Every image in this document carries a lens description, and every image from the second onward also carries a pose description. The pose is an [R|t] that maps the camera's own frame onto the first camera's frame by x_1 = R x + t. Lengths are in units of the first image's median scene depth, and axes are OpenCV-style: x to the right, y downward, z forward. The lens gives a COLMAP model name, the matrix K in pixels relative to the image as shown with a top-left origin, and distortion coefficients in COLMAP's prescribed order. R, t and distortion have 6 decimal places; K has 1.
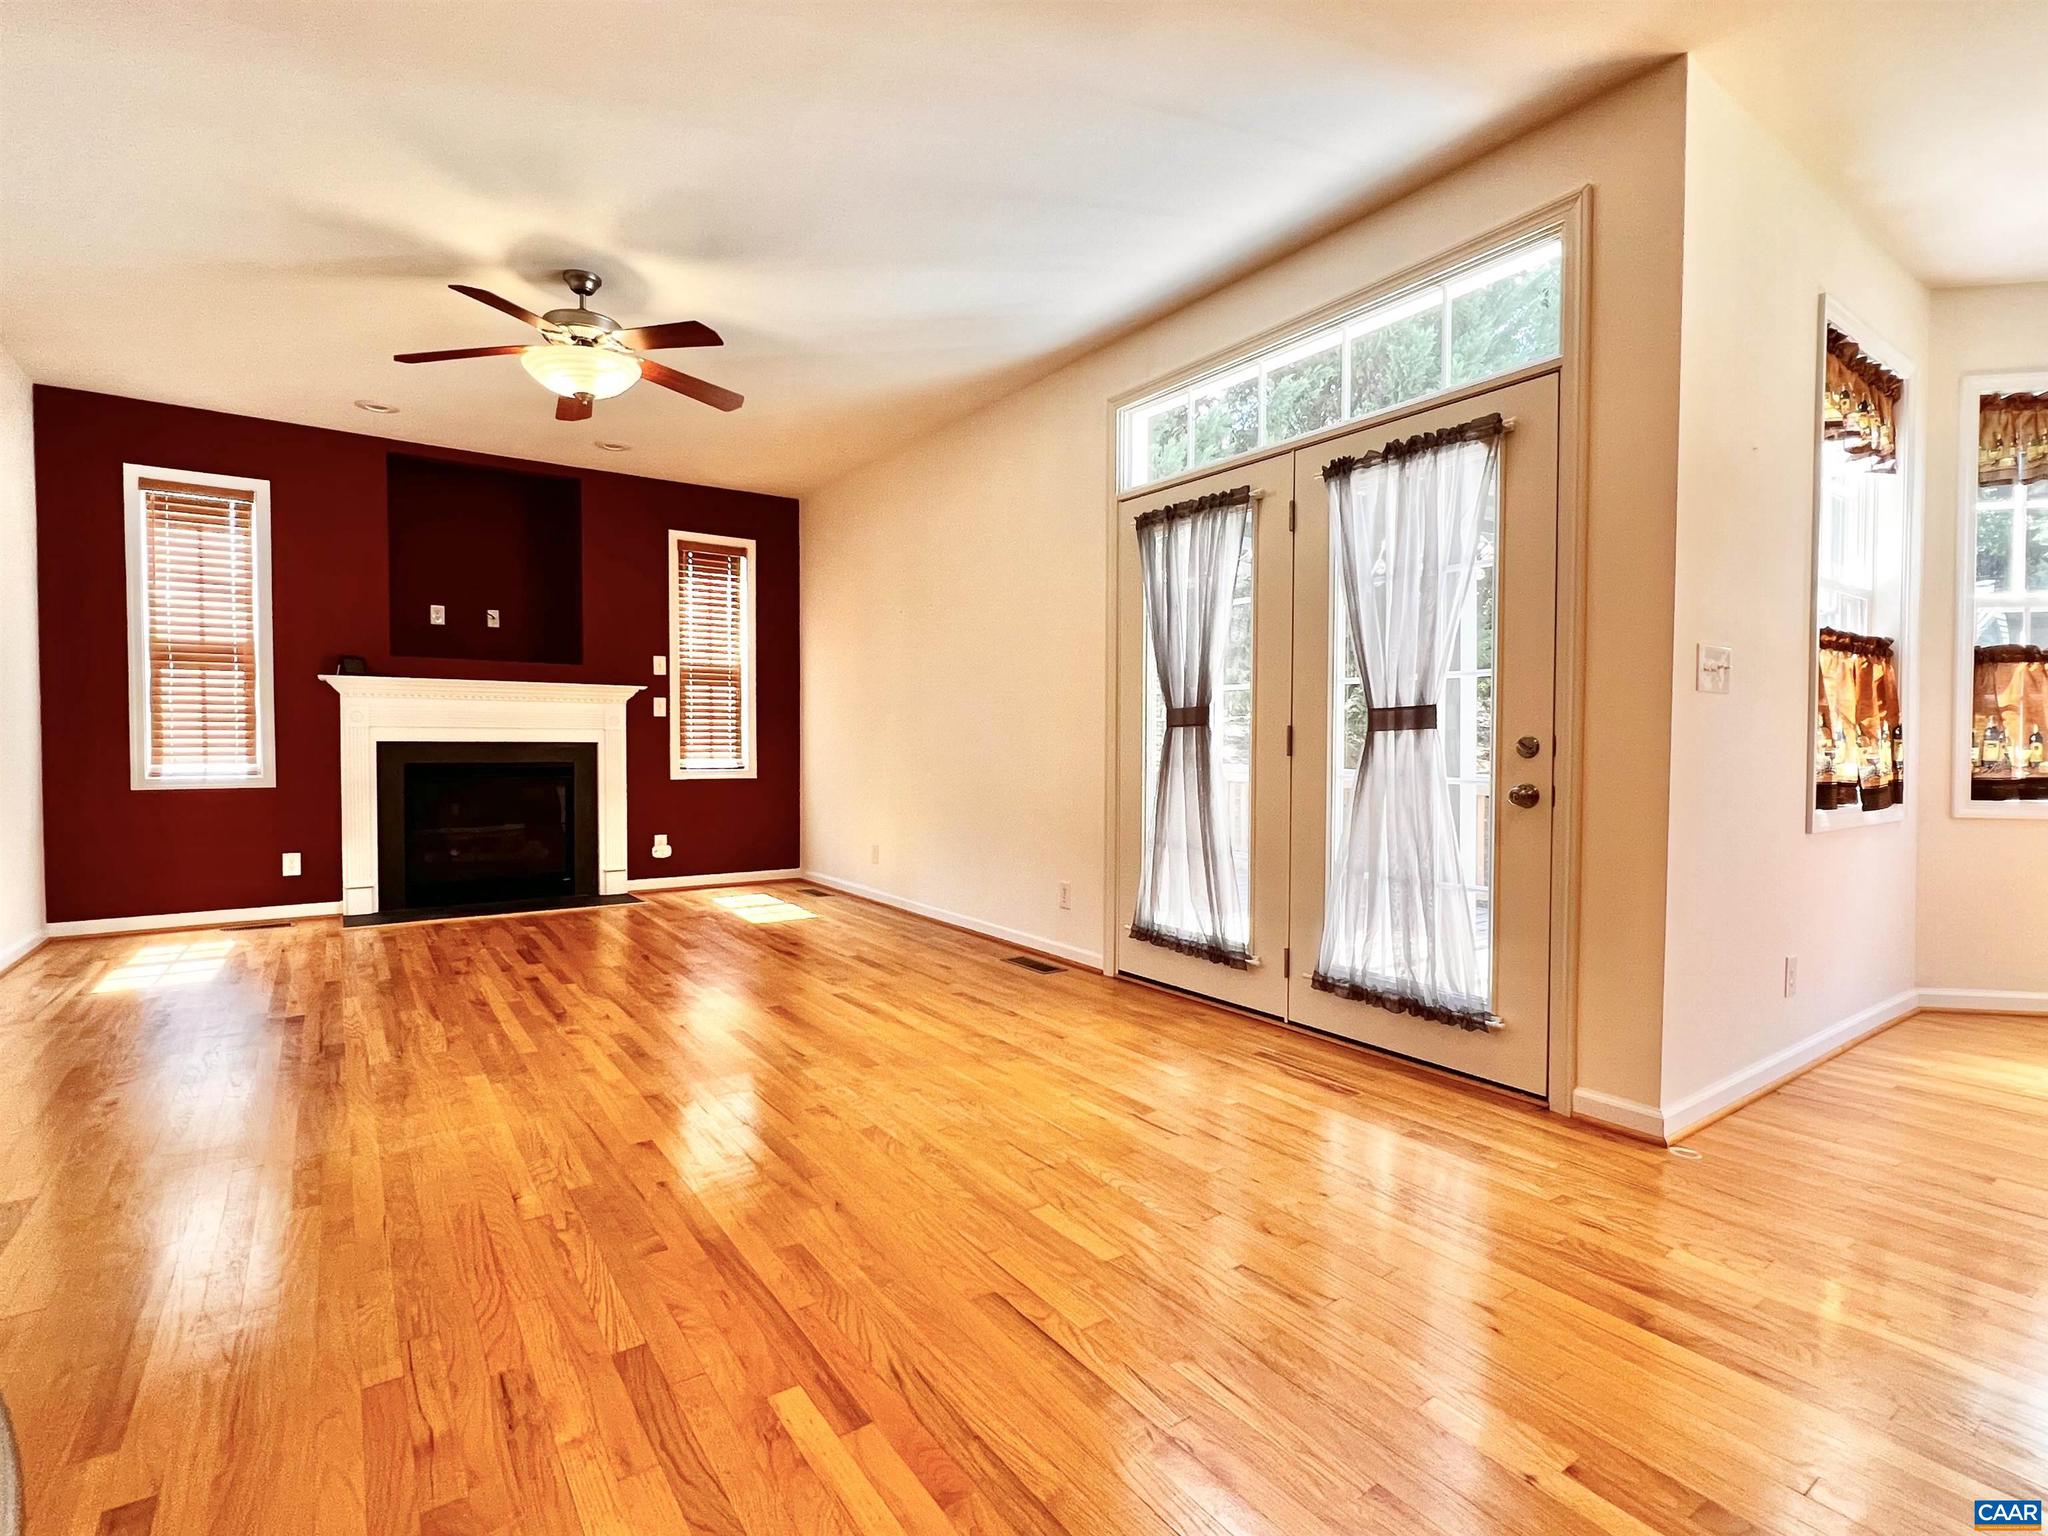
lens RADIAL K [[985.3, 0, 1018.0], [0, 985.3, 764.3], [0, 0, 1]] dist [-0.003516, 0.001161]
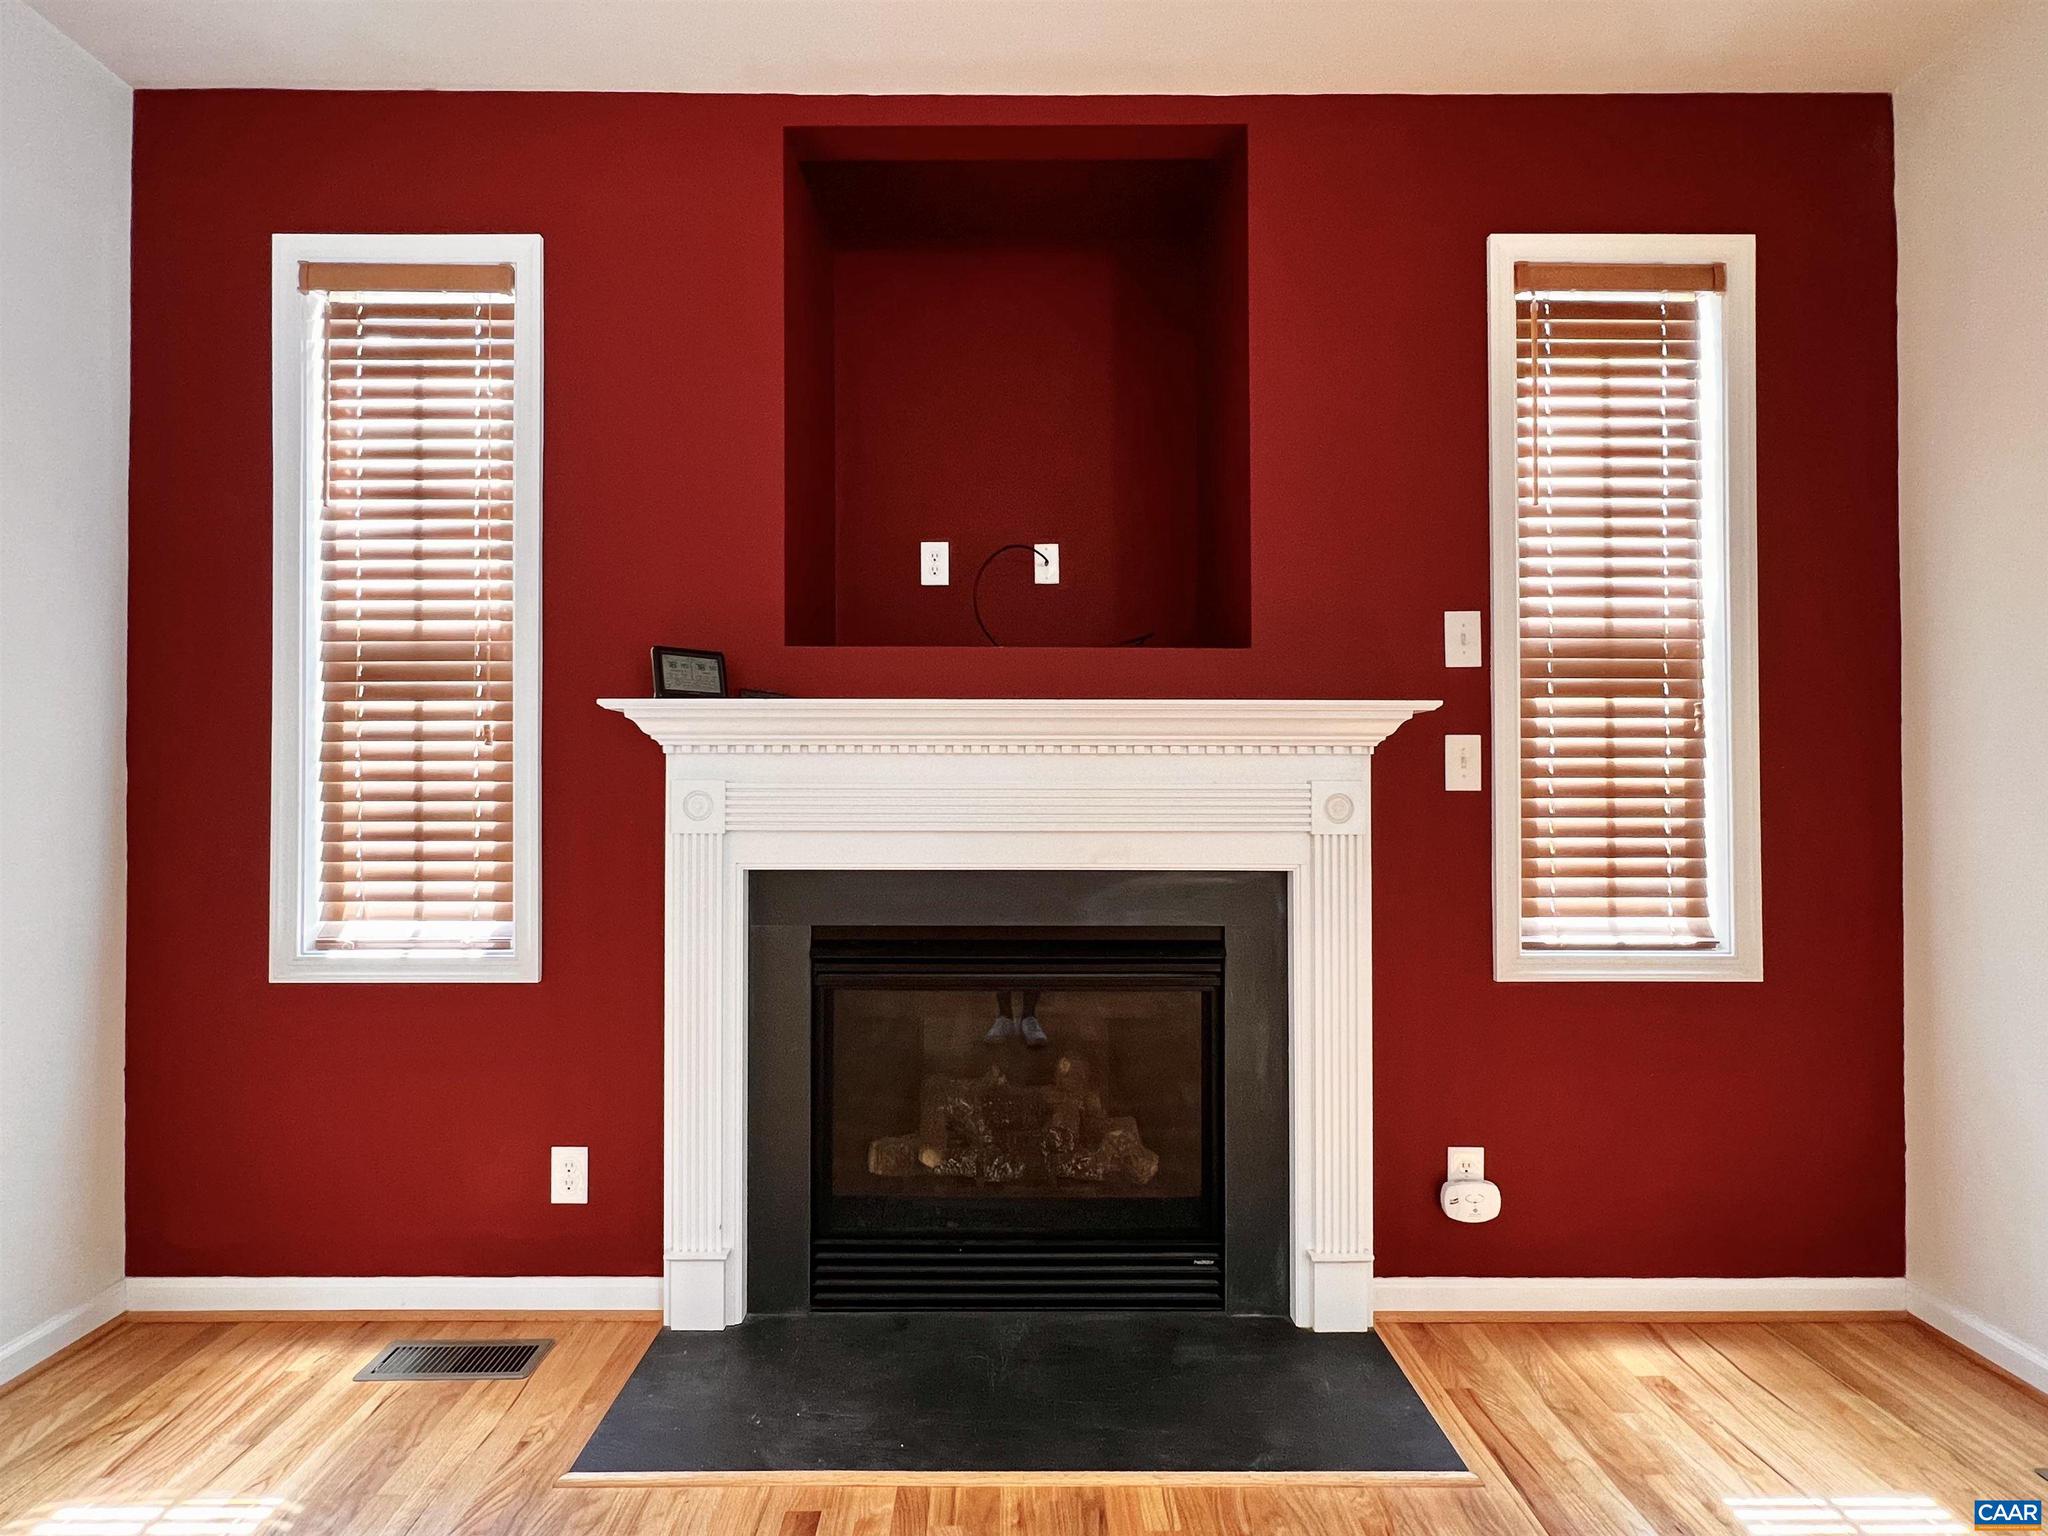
lens RADIAL K [[985.3, 0, 1017.8], [0, 985.3, 770.1], [0, 0, 1]] dist [-0.003516, 0.001161]
pose [[0.822971, -0.010991, -0.567976, -0.374116], [-0.010045, 0.999375, -0.033895, -0.053739], [0.567994, 0.033600, 0.822347, 0.801096]]
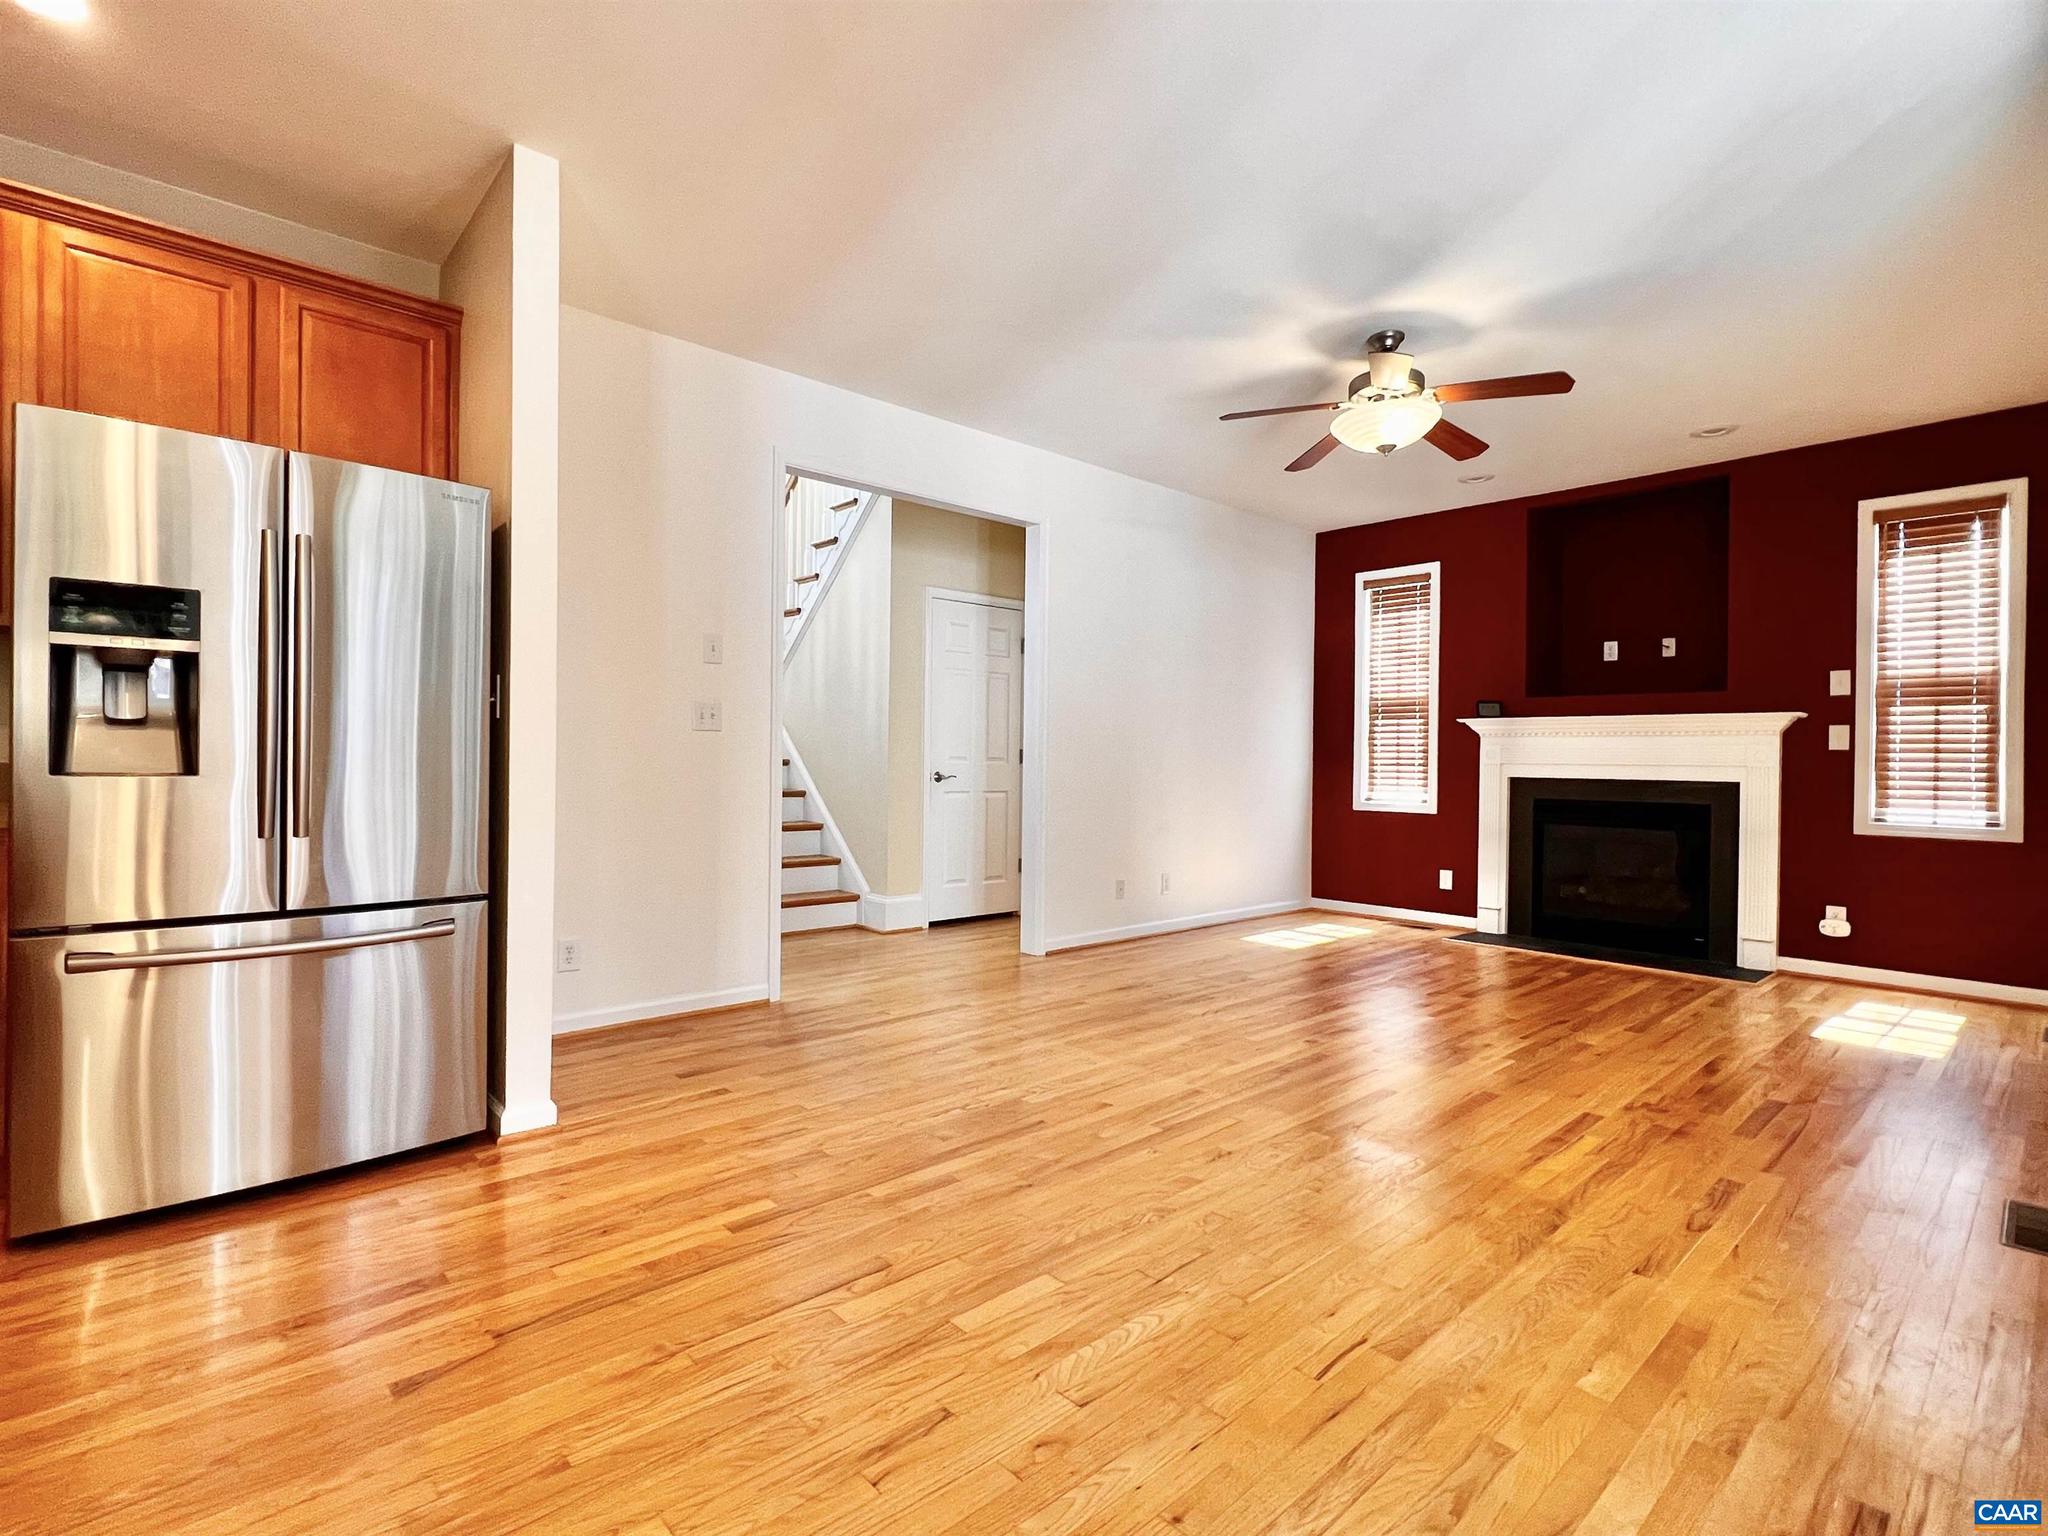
lens RADIAL K [[985.3, 0, 1011.8], [0, 985.3, 765.5], [0, 0, 1]] dist [-0.003516, 0.001161]
pose [[0.120161, 0.001014, -0.992754, 0.392005], [-0.037804, 0.999279, -0.003555, -0.012238], [0.992034, 0.037958, 0.120112, 0.347281]]
